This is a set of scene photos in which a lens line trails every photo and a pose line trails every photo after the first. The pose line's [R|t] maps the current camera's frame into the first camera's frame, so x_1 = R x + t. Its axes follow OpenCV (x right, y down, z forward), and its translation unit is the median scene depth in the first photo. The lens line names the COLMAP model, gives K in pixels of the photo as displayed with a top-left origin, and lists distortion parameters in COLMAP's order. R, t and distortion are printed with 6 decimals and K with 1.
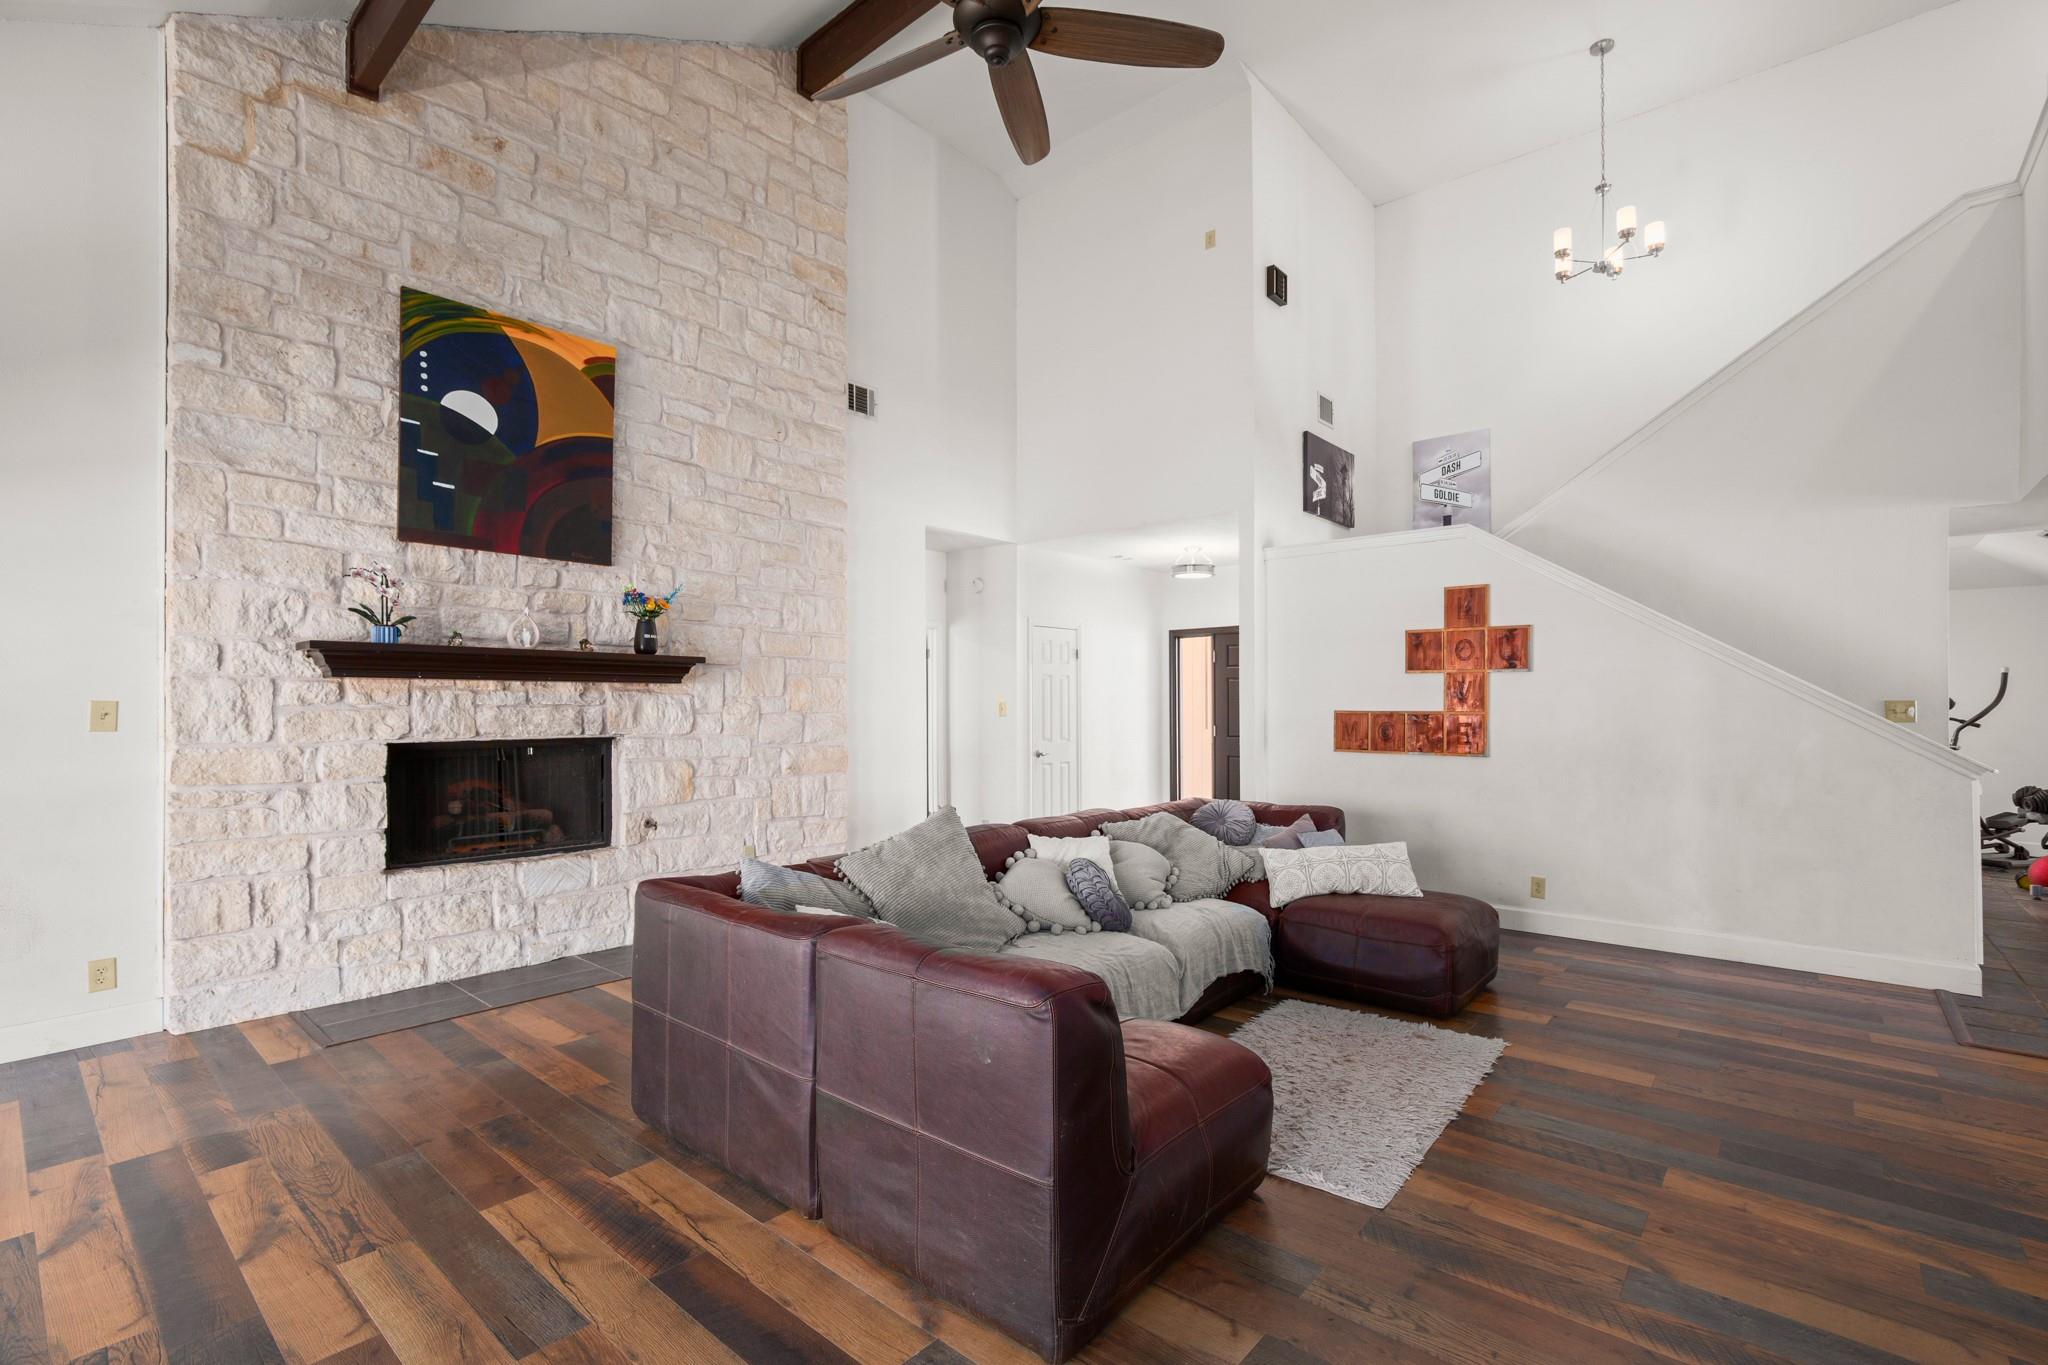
lens RADIAL K [[916.0, 0, 1038.5], [0, 916.0, 679.3], [0, 0, 1]] dist [-0.012063, 0.000857]
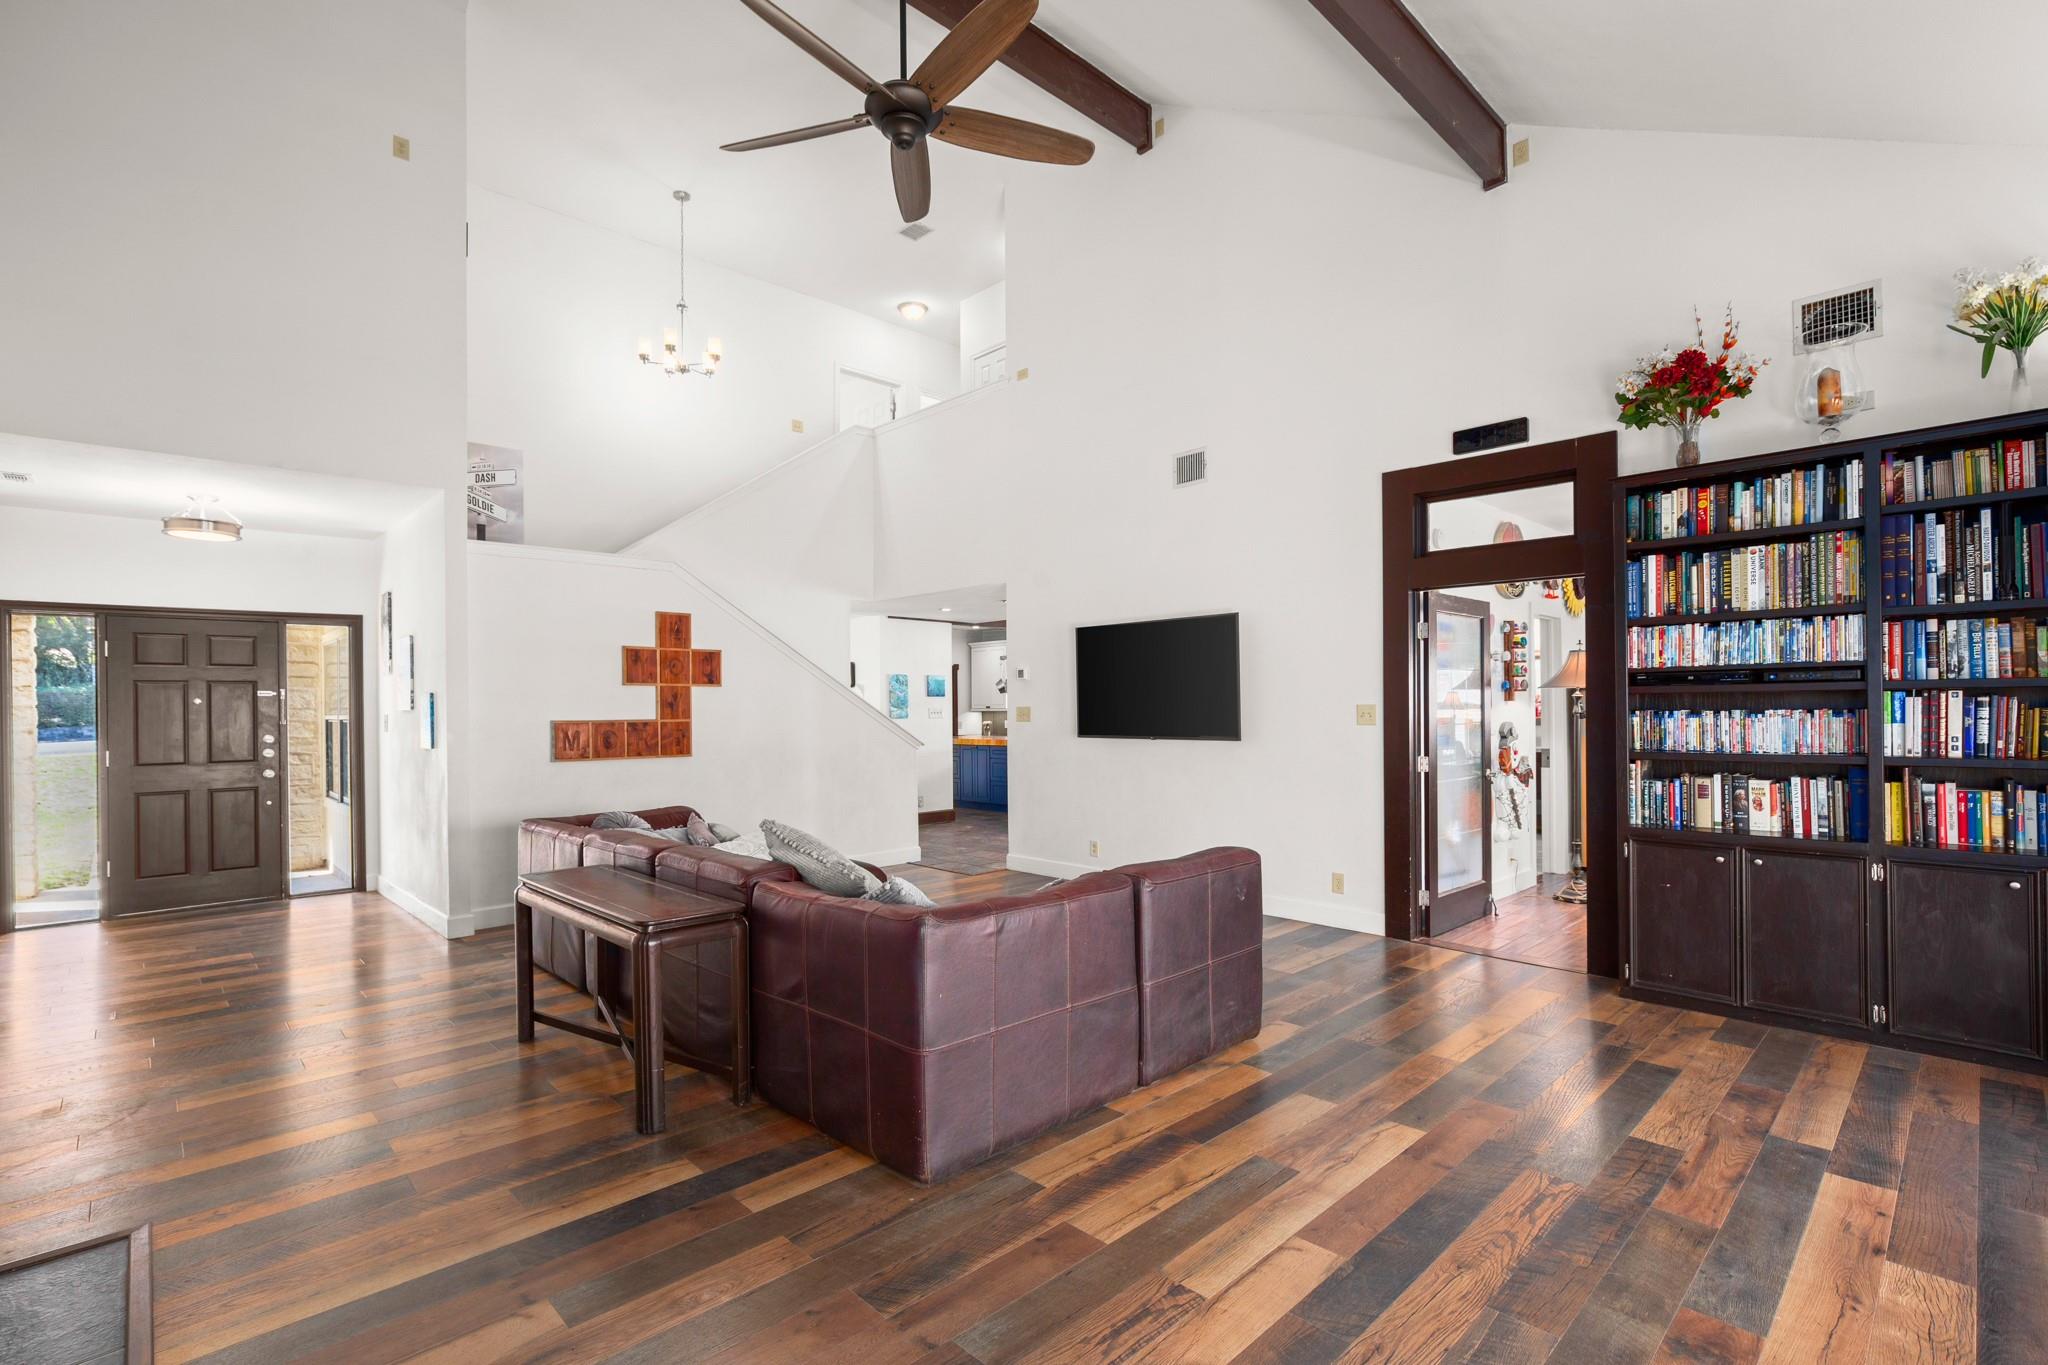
lens RADIAL K [[916.0, 0, 1038.5], [0, 916.0, 679.3], [0, 0, 1]] dist [-0.012063, 0.000857]
pose [[0.111504, 0.027290, 0.993389, -0.668106], [-0.017270, 0.999525, -0.025520, 0.006080], [-0.993614, -0.014311, 0.111923, 0.406632]]
